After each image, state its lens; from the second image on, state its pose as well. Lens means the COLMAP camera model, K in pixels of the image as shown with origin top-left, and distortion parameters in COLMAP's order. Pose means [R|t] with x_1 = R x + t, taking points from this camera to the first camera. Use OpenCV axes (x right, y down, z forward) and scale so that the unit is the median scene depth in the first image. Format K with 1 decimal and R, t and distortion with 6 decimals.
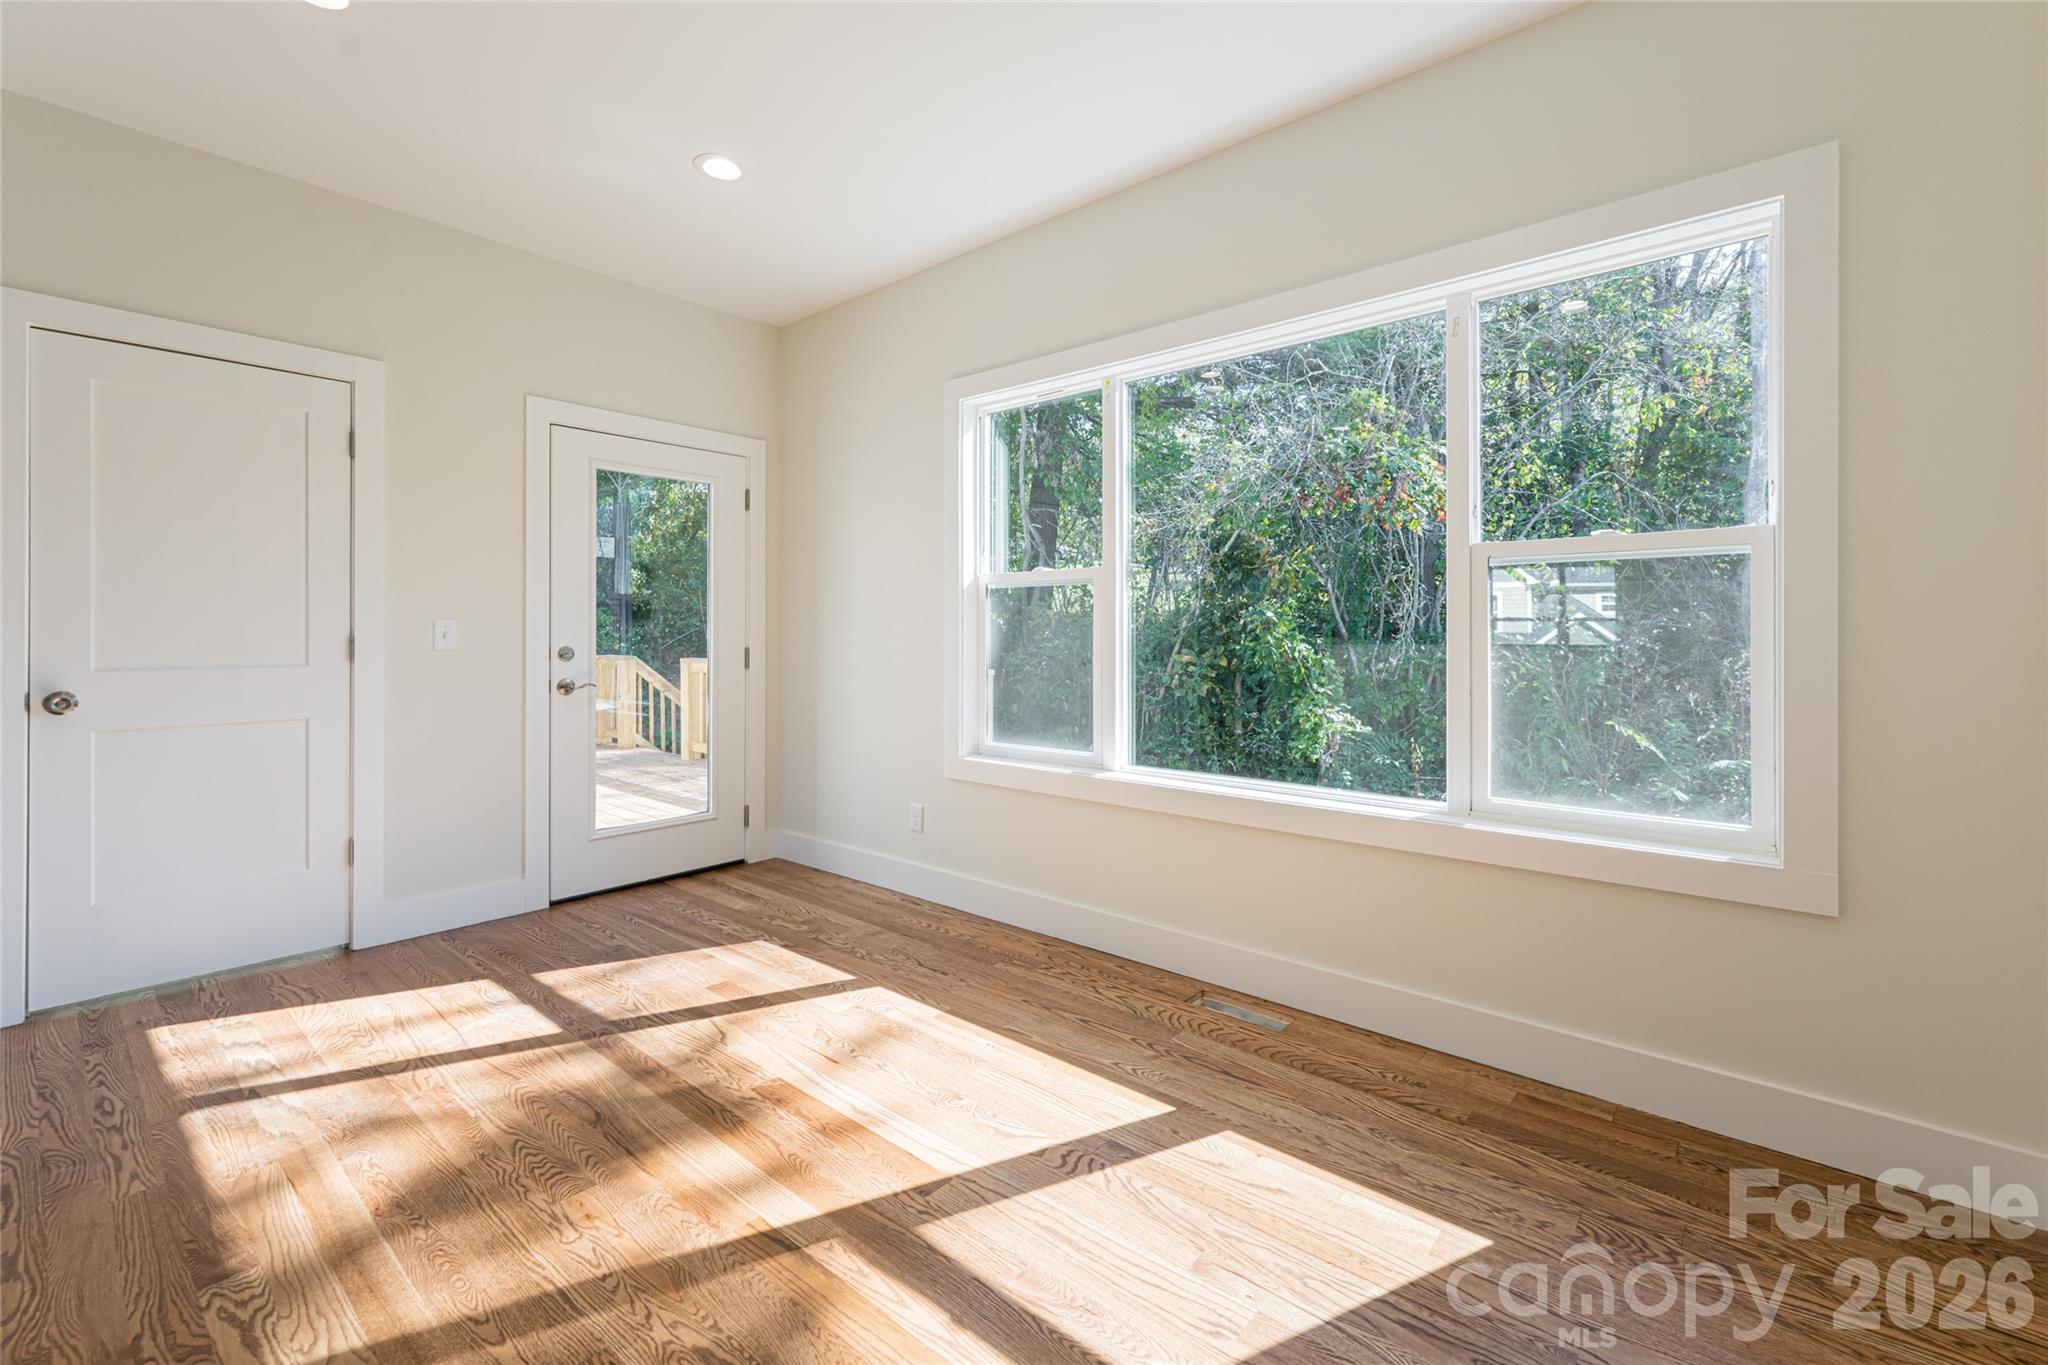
lens RADIAL K [[855.3, 0, 1019.9], [0, 855.3, 632.2], [0, 0, 1]] dist [-0.000735, -0.000184]
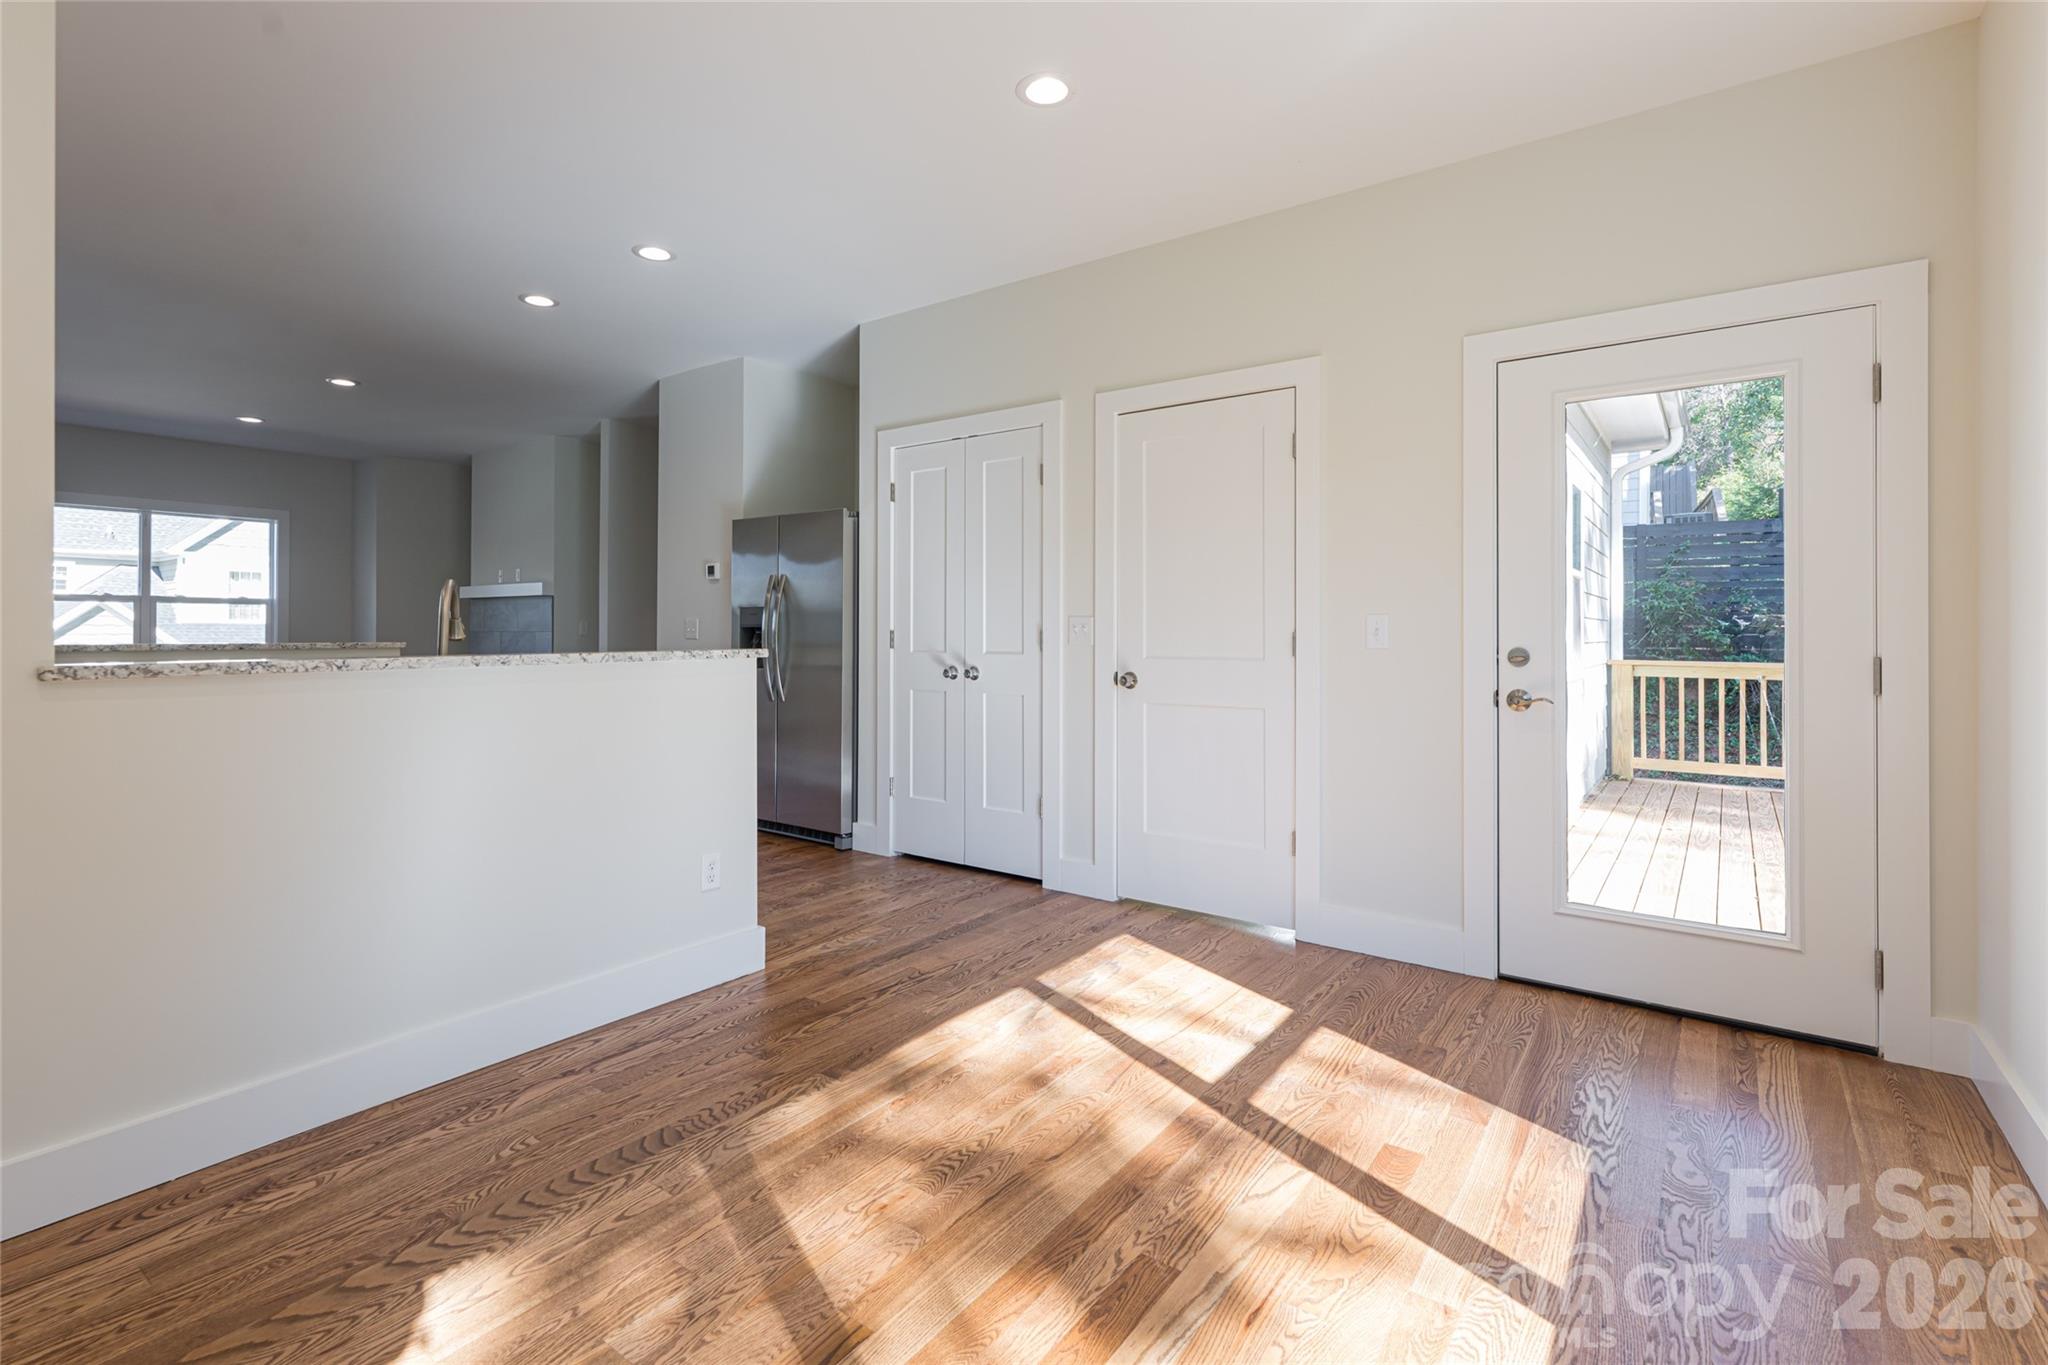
lens RADIAL K [[959.7, 0, 1020.2], [0, 959.7, 622.5], [0, 0, 1]] dist [0.002115, 0.000461]
pose [[0.072354, -0.011136, -0.997317, 0.378398], [-0.001372, 0.999936, -0.011264, 0.006968], [0.997378, 0.002184, 0.072334, 0.640907]]
